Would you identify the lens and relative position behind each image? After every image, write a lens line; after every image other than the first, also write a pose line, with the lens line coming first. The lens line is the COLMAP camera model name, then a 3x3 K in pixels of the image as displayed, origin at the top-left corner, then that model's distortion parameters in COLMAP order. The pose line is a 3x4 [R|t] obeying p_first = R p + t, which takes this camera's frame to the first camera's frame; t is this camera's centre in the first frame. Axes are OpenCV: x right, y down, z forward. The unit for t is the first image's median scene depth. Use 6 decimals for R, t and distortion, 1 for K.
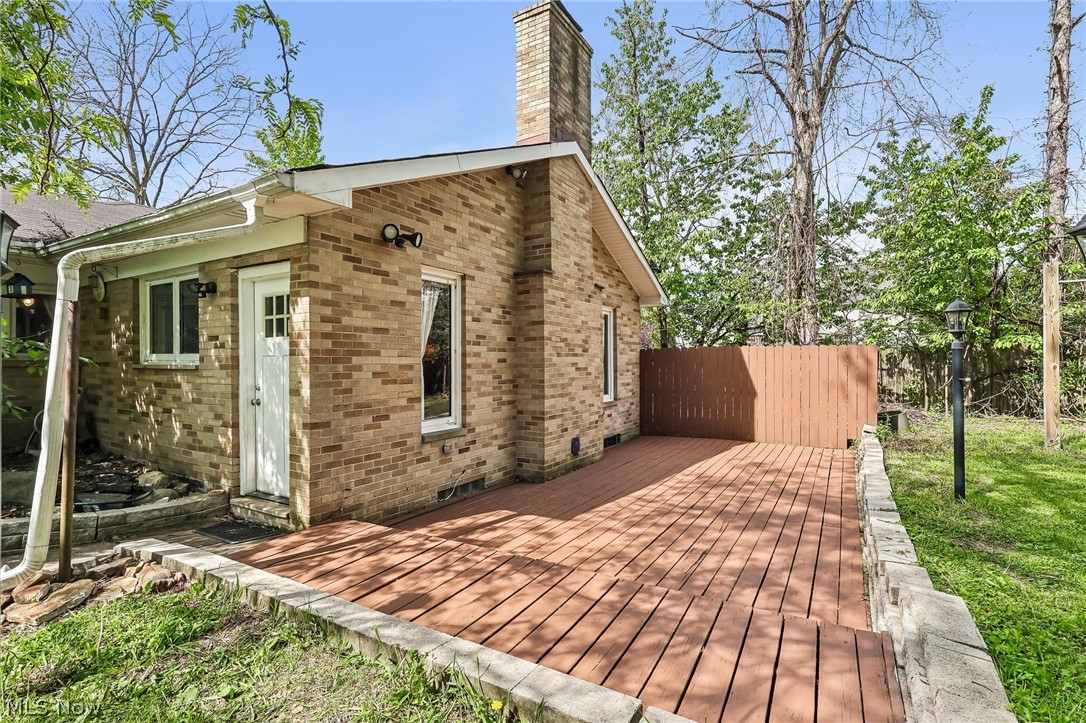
lens RADIAL K [[507.5, 0, 541.3], [0, 507.5, 361.7], [0, 0, 1]] dist [0.001390, 0.000122]
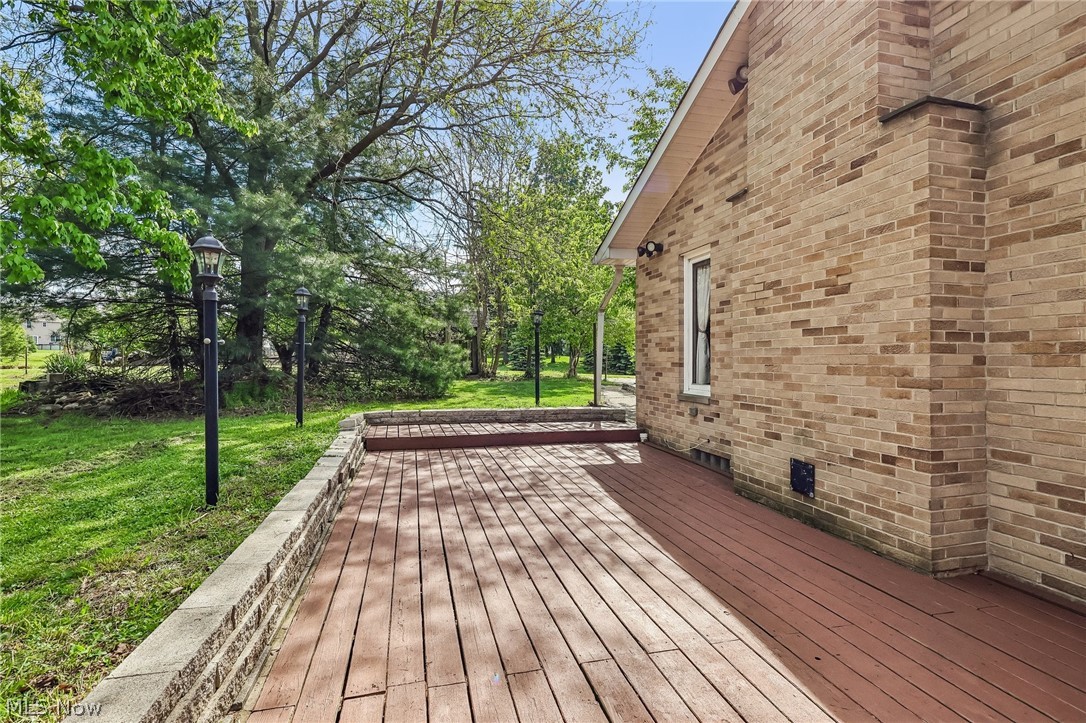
lens RADIAL K [[507.5, 0, 542.9], [0, 507.5, 362.1], [0, 0, 1]] dist [0.001390, 0.000122]
pose [[-0.701447, 0.011667, -0.712626, 0.807506], [0.006677, 0.999930, 0.009798, 0.049612], [0.712690, 0.002114, -0.701476, 1.496665]]
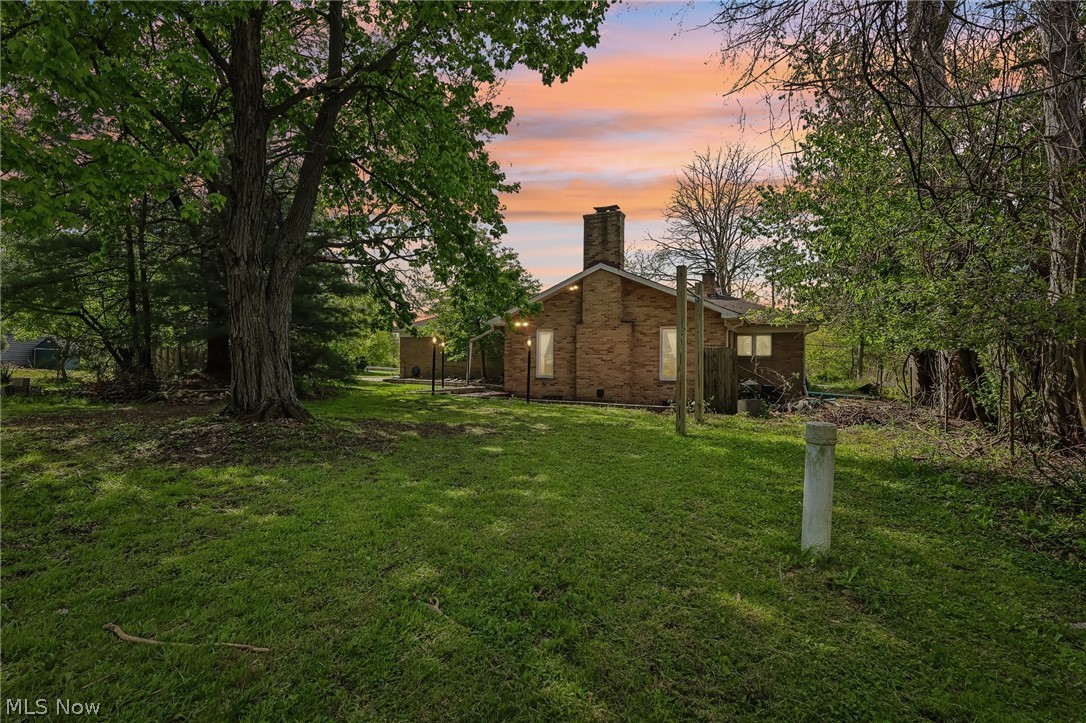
lens RADIAL K [[507.5, 0, 545.1], [0, 507.5, 359.5], [0, 0, 1]] dist [0.001390, 0.000122]
pose [[0.113930, 0.004805, -0.993477, 2.997104], [-0.005899, 0.999974, 0.004160, 0.004093], [0.993471, 0.005387, 0.113956, 0.608641]]
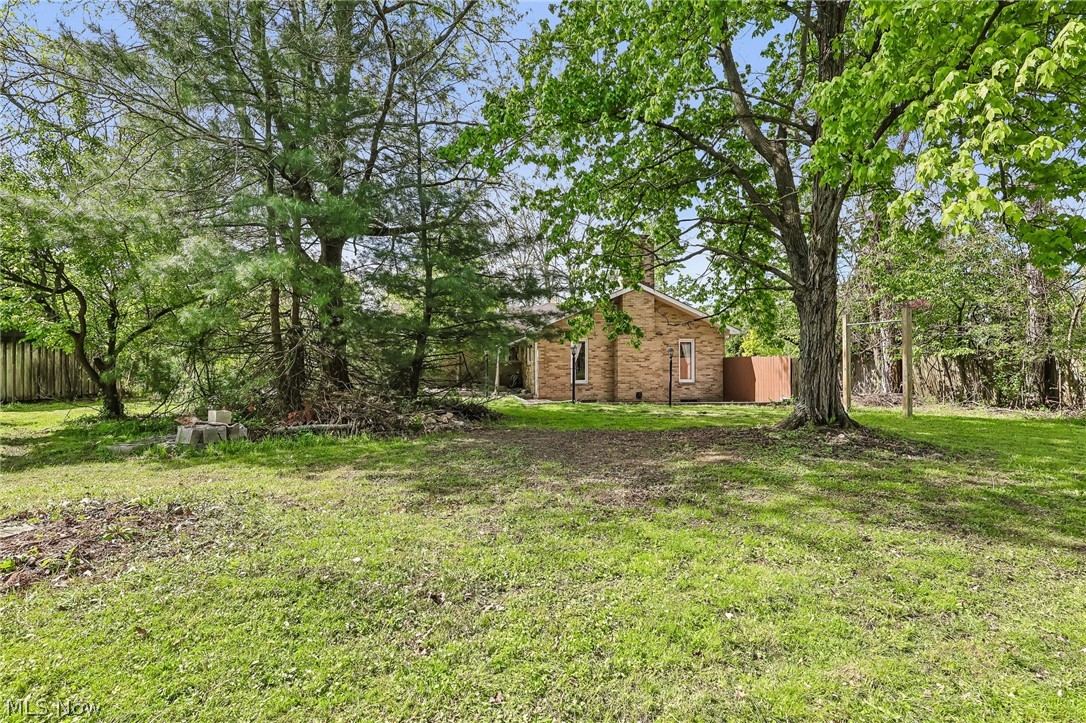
lens RADIAL K [[507.5, 0, 543.9], [0, 507.5, 362.2], [0, 0, 1]] dist [0.001390, 0.000122]
pose [[0.653018, 0.003799, -0.757332, 2.265193], [-0.001554, 0.999992, 0.003676, -0.024039], [0.757340, -0.001224, 0.653019, -1.462592]]
